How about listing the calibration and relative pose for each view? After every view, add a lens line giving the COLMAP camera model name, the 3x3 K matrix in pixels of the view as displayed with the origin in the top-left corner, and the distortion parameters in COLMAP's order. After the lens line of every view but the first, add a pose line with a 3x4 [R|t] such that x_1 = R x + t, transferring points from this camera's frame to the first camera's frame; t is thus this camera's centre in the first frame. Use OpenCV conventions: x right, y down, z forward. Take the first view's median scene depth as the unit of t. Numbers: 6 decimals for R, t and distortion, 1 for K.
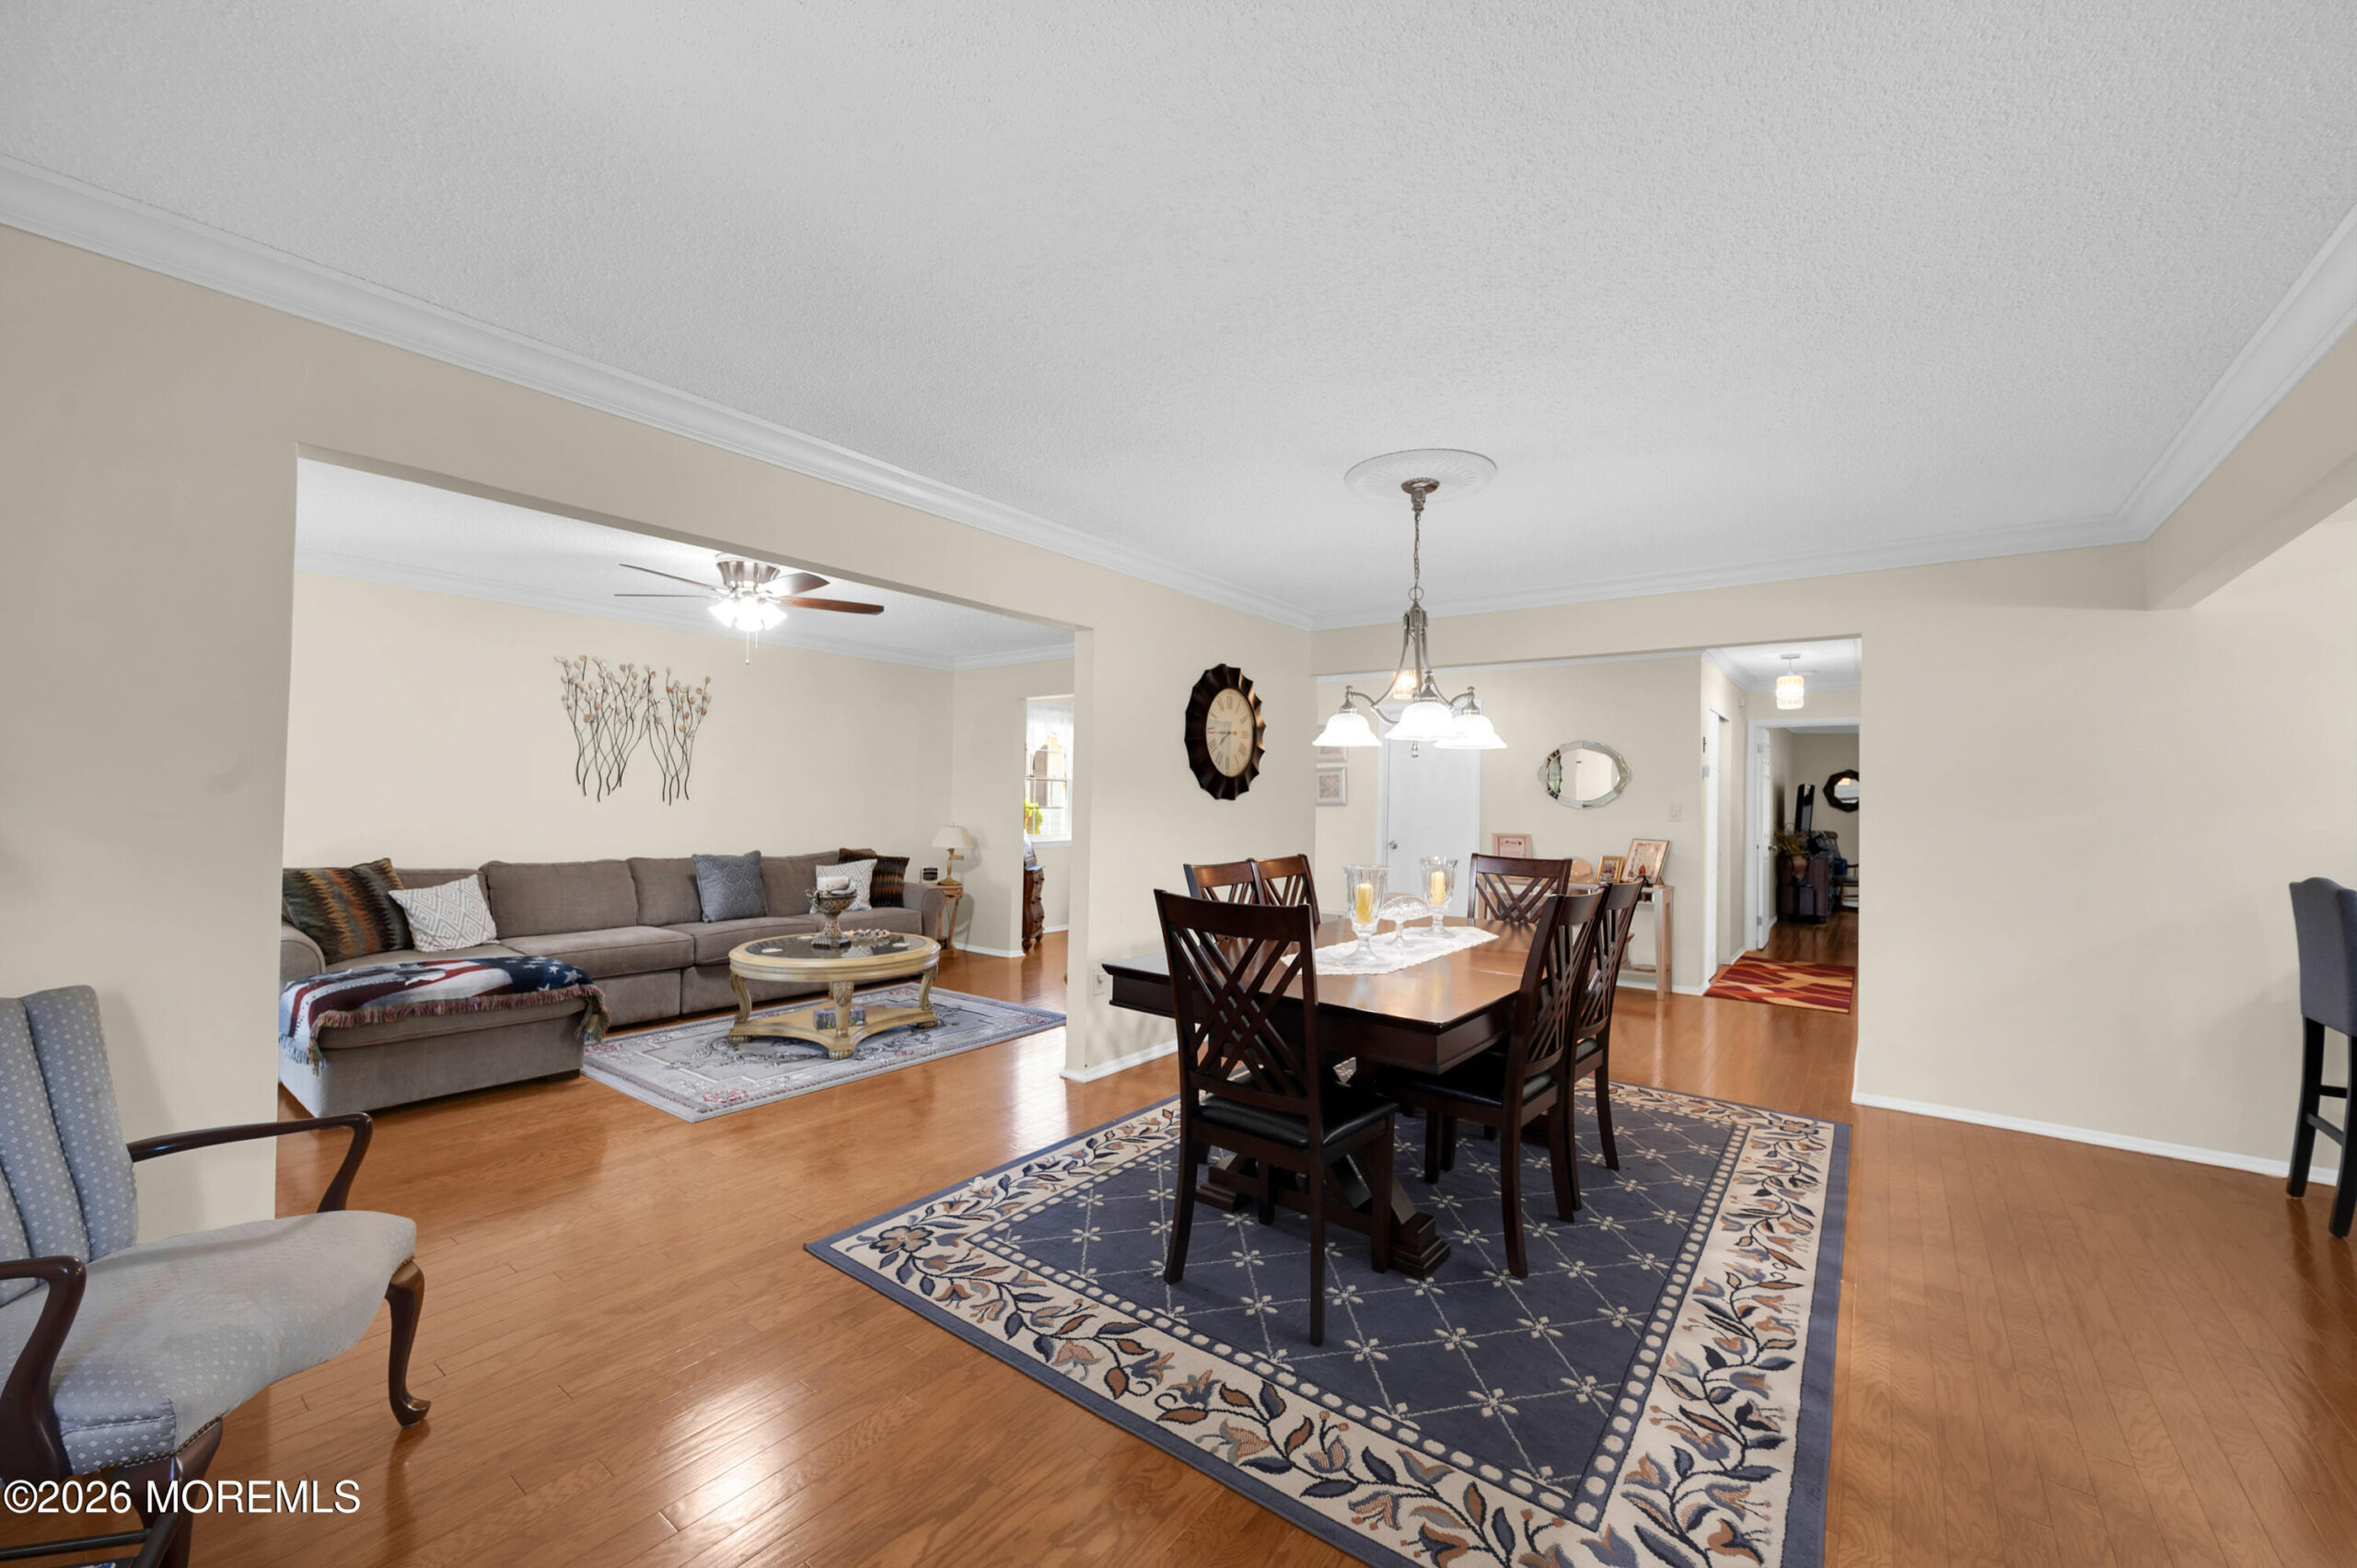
lens RADIAL K [[941.4, 0, 1181.9], [0, 941.4, 778.8], [0, 0, 1]] dist [-0.006301, -0.000973]
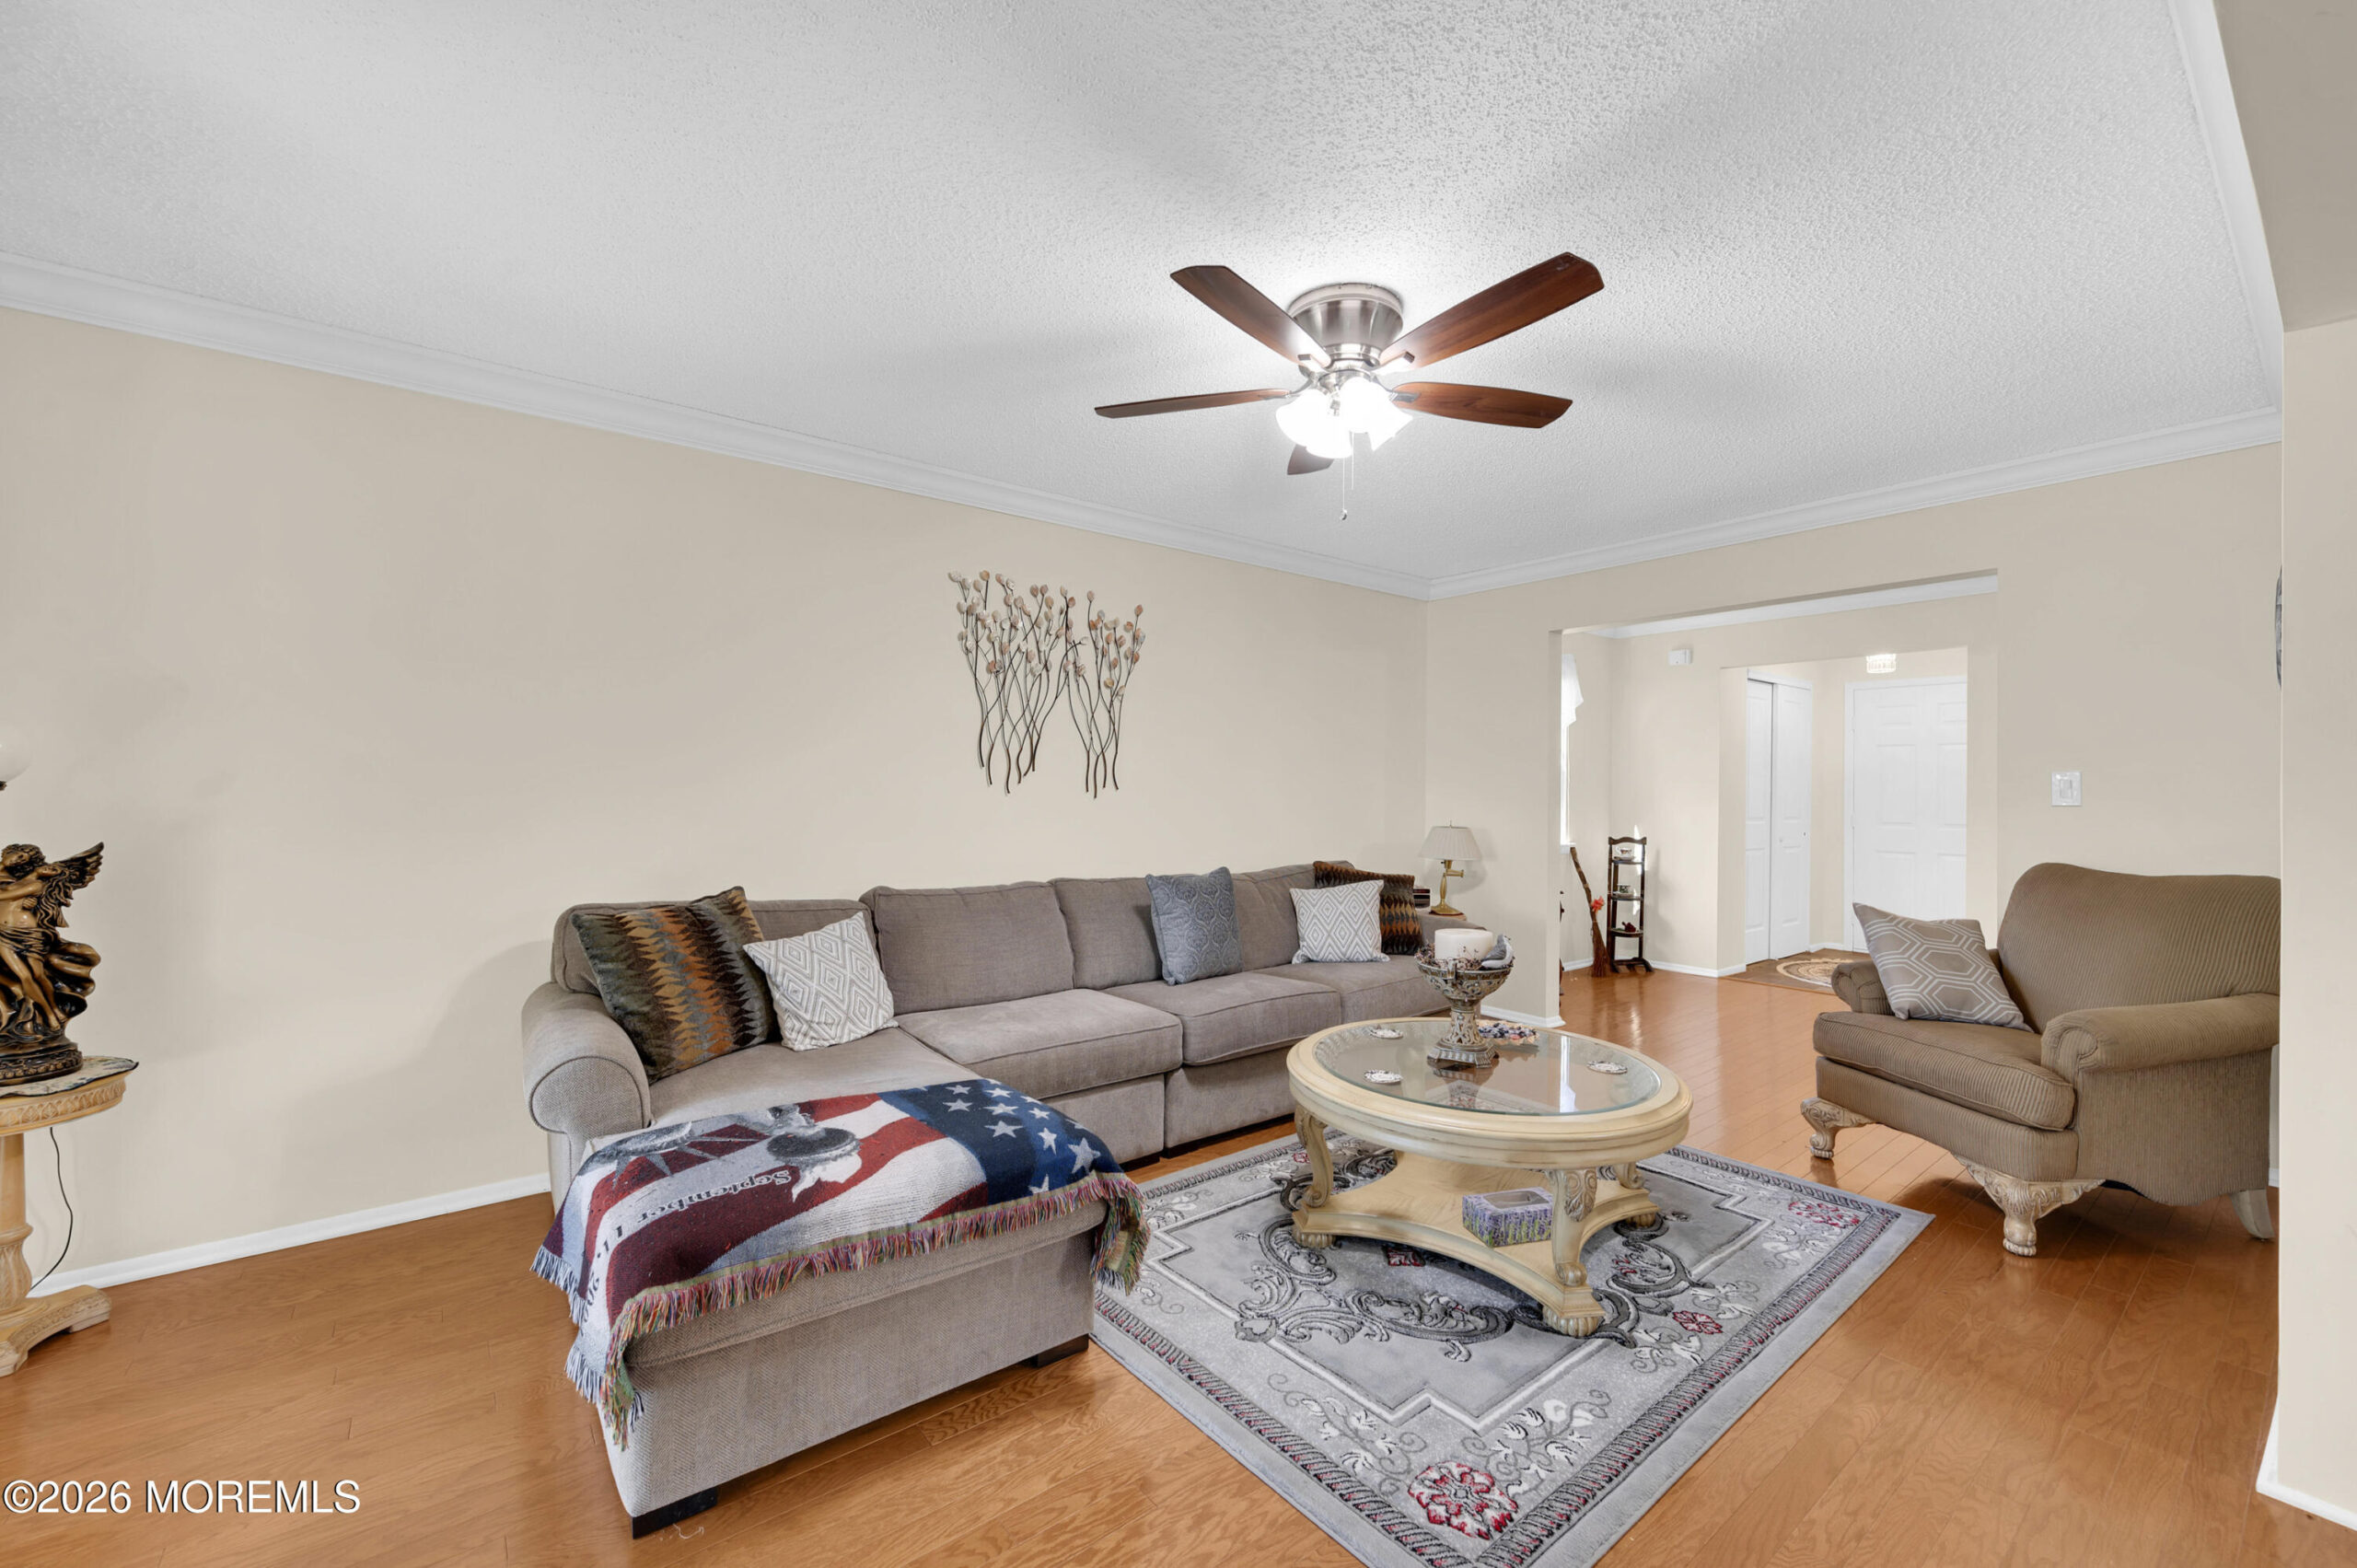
lens RADIAL K [[941.4, 0, 1179.3], [0, 941.4, 772.1], [0, 0, 1]] dist [-0.006301, -0.000973]
pose [[0.969547, -0.013376, -0.244538, -0.431843], [0.013575, 0.999907, -0.000871, 0.014806], [0.244527, -0.002475, 0.969639, 0.490182]]
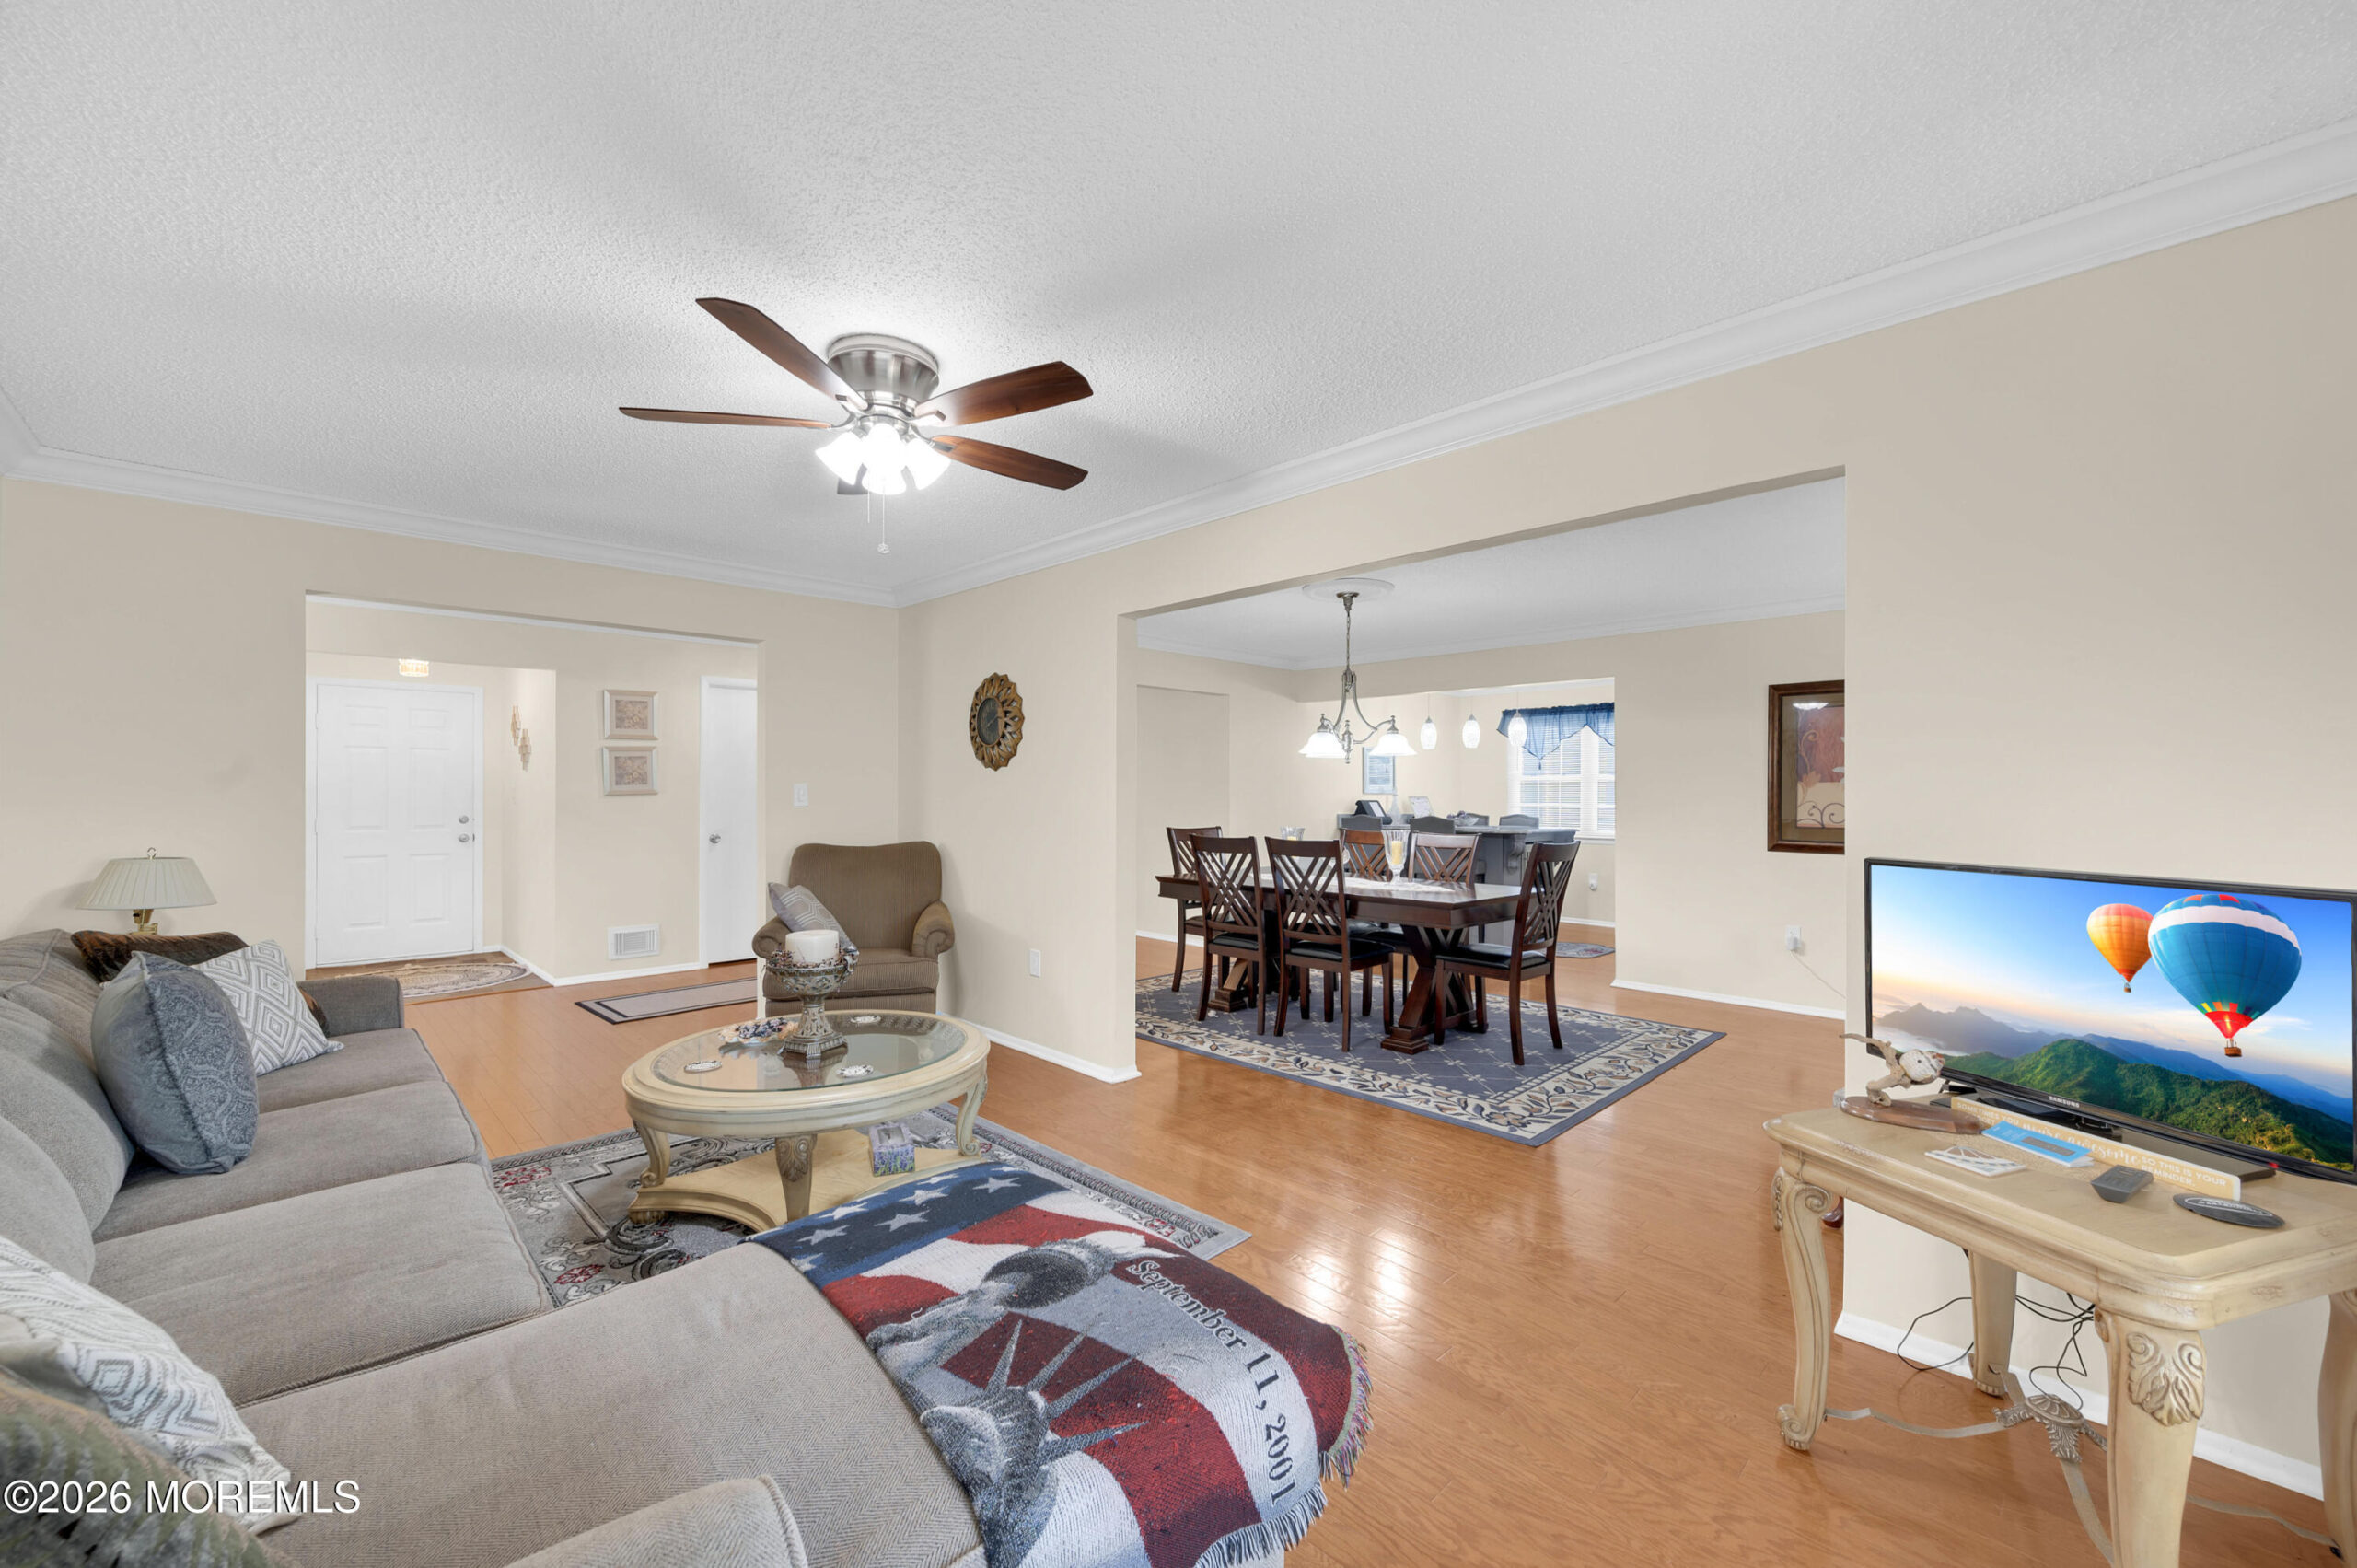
lens RADIAL K [[941.4, 0, 1173.5], [0, 941.4, 790.4], [0, 0, 1]] dist [-0.006301, -0.000973]
pose [[0.132468, -0.012806, 0.991105, -0.982597], [-0.025605, 0.999539, 0.016337, -0.000521], [-0.990857, -0.027542, 0.132079, 0.752357]]
